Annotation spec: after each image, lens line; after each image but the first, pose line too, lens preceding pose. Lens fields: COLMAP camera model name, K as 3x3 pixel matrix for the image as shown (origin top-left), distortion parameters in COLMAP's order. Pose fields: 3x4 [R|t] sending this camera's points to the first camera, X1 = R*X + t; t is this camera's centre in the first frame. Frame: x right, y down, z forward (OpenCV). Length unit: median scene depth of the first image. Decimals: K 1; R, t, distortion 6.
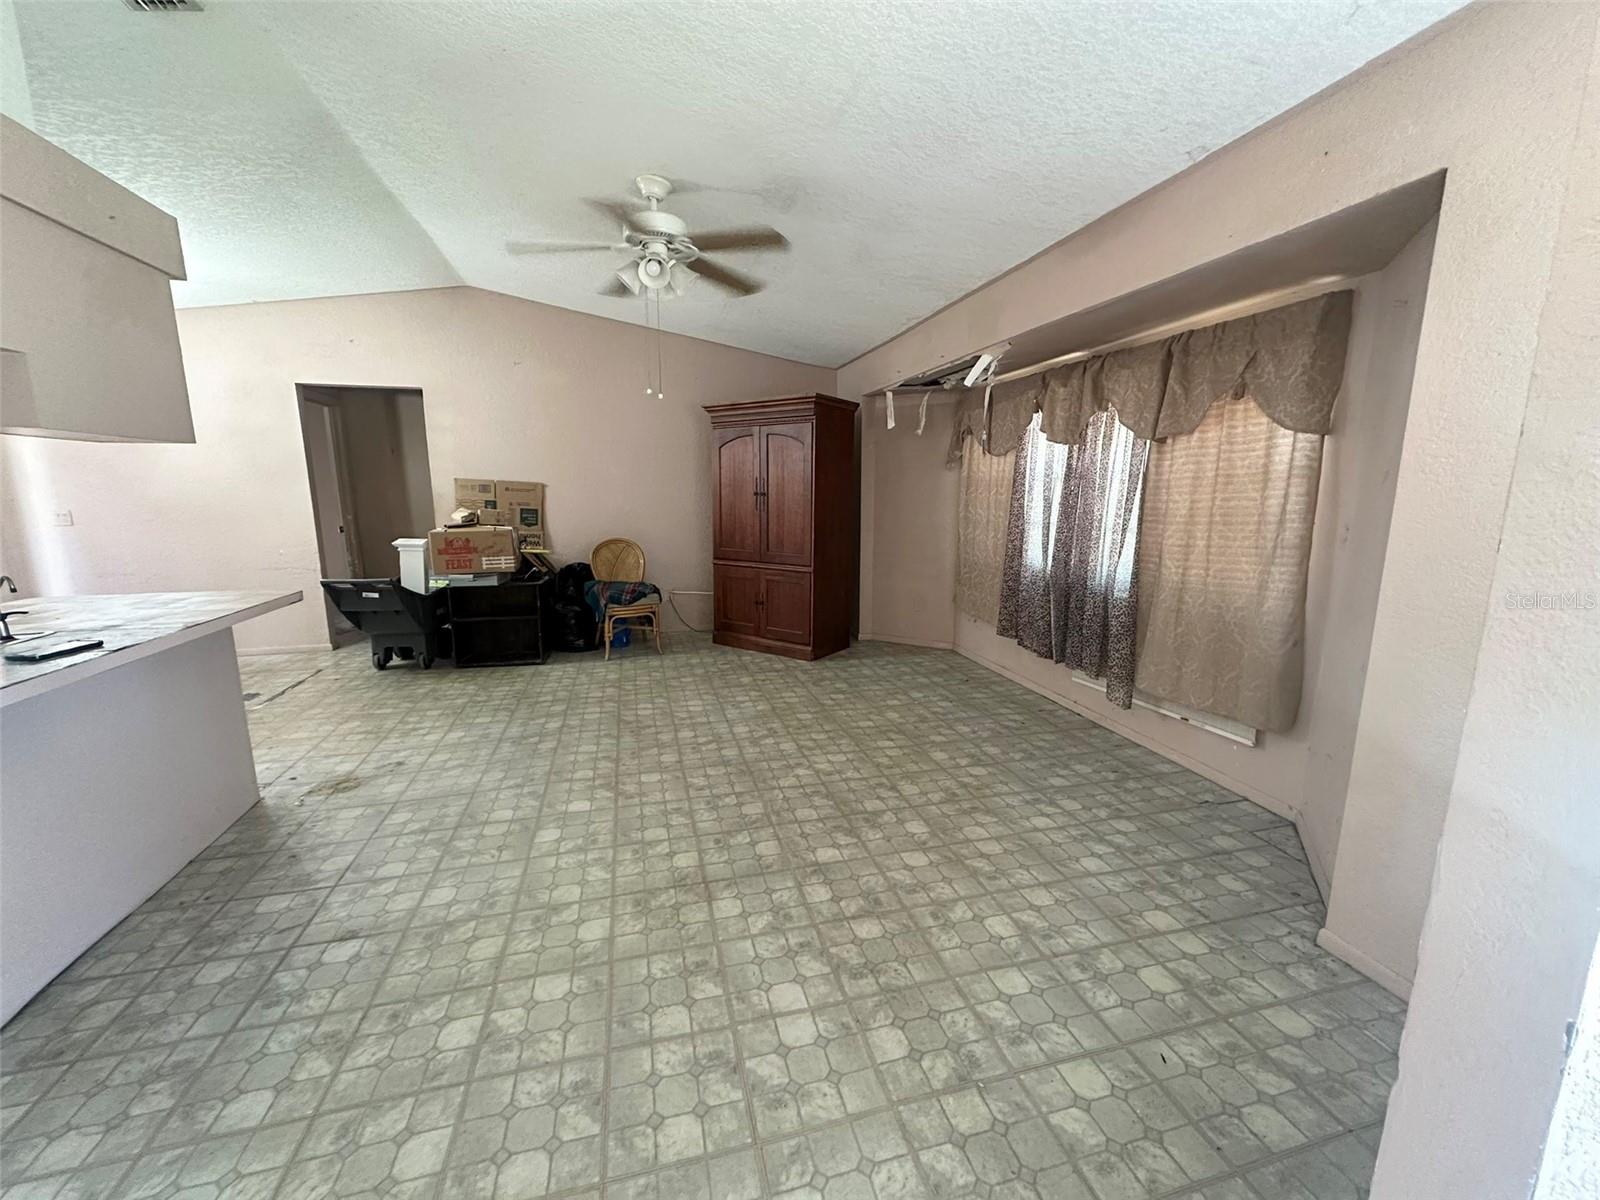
lens RADIAL K [[638.4, 0, 802.1], [0, 638.4, 601.1], [0, 0, 1]] dist [-0.001862, 0.000468]
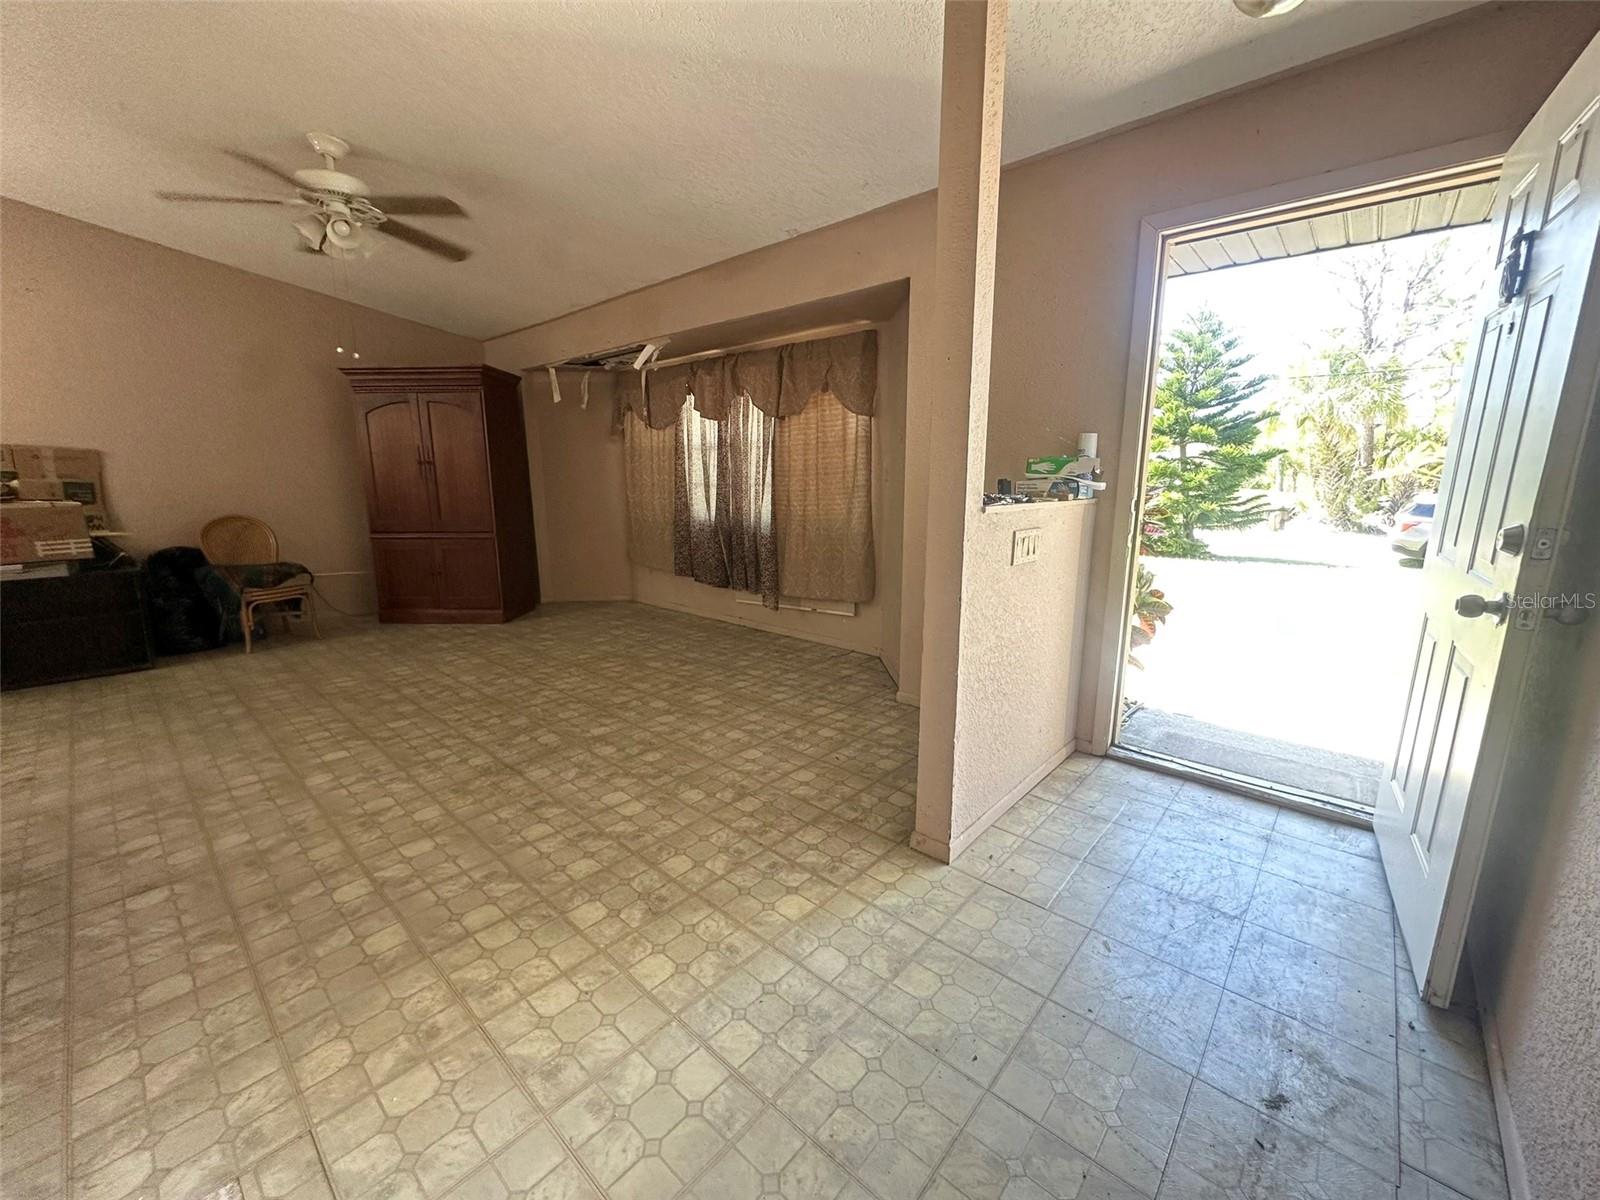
lens RADIAL K [[638.4, 0, 801.4], [0, 638.4, 601.7], [0, 0, 1]] dist [-0.001862, 0.000468]
pose [[0.838510, -0.114013, 0.532824, -0.215218], [0.101335, 0.993434, 0.053101, 0.087835], [-0.535380, 0.009468, 0.844558, -0.236858]]
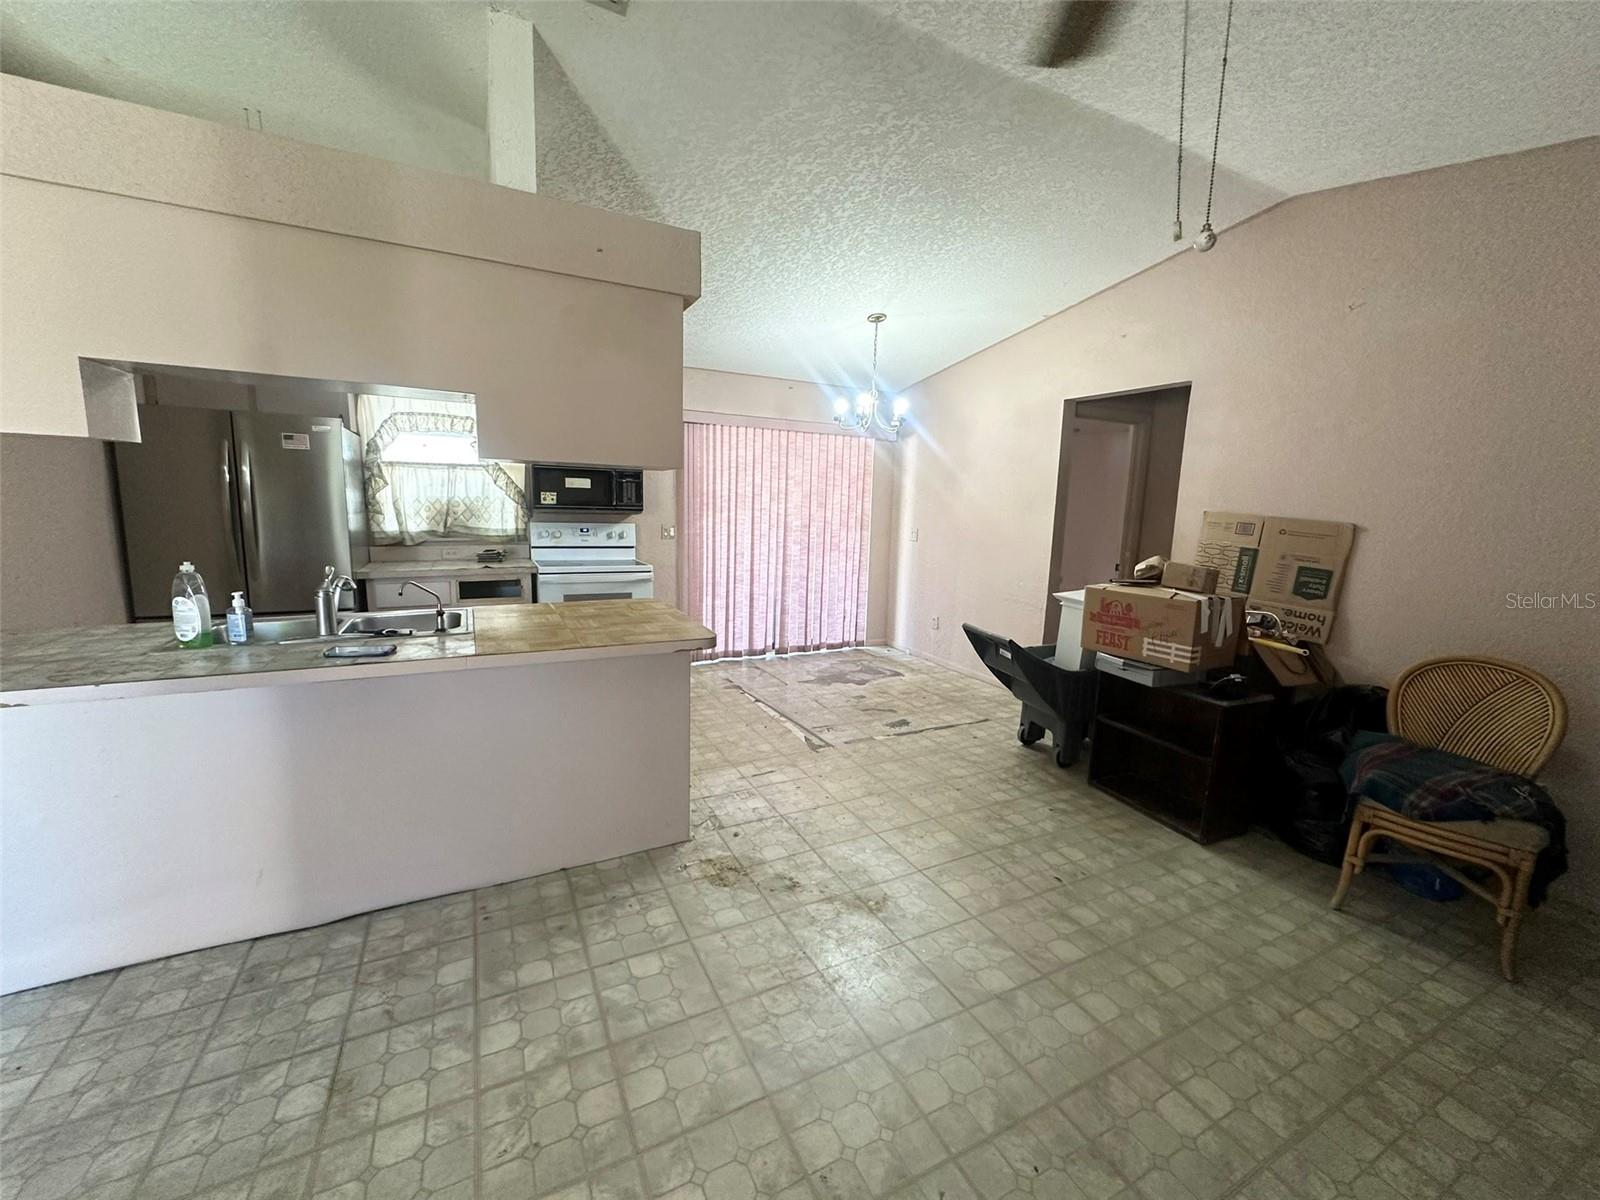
lens RADIAL K [[638.4, 0, 802.1], [0, 638.4, 600.9], [0, 0, 1]] dist [-0.001862, 0.000468]
pose [[0.205625, 0.160408, -0.965395, 0.042037], [-0.202242, 0.972146, 0.118453, -0.167726], [0.957506, 0.170886, 0.232338, 0.808806]]
